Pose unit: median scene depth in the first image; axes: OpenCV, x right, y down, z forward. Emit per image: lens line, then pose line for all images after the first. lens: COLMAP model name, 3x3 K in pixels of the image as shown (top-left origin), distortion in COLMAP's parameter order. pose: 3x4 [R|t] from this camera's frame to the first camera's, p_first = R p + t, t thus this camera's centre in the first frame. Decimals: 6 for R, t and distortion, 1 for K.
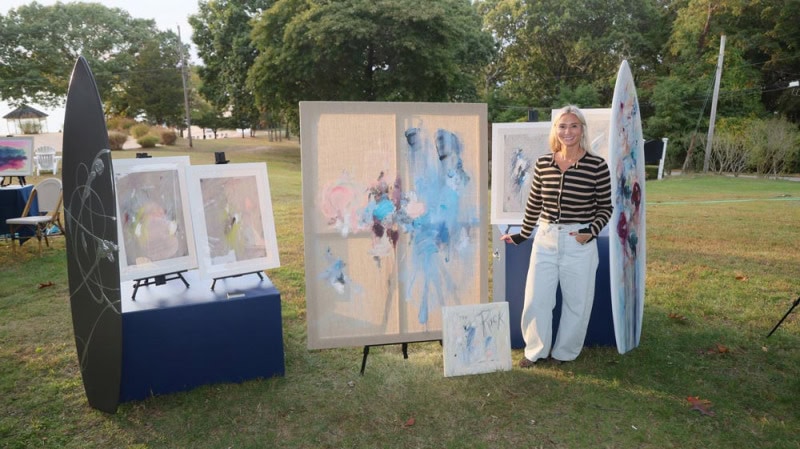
lens RADIAL K [[548.6, 0, 400.0], [0, 548.6, 224.5], [0, 0, 1]] dist [-0.047098, -0.000286]
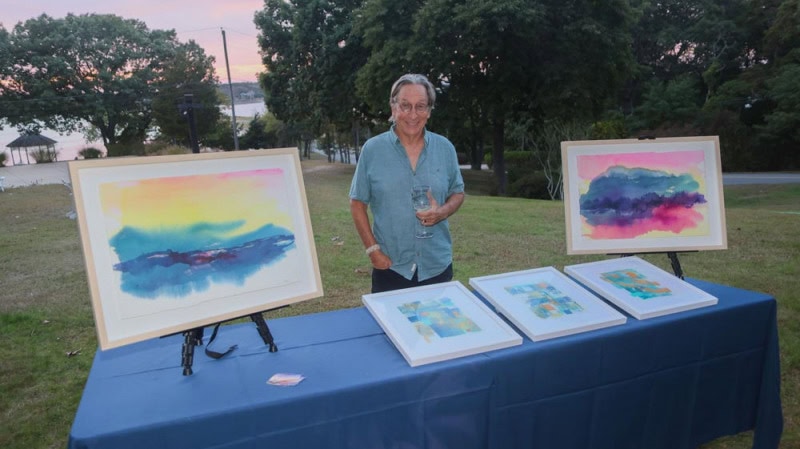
lens RADIAL K [[574.4, 0, 400.0], [0, 574.4, 224.5], [0, 0, 1]] dist [-0.061911, 0.007080]
pose [[0.999055, -0.043017, 0.006134, -0.115981], [0.043193, 0.998552, -0.032078, -0.013374], [-0.004745, 0.032312, 0.999467, 0.081003]]
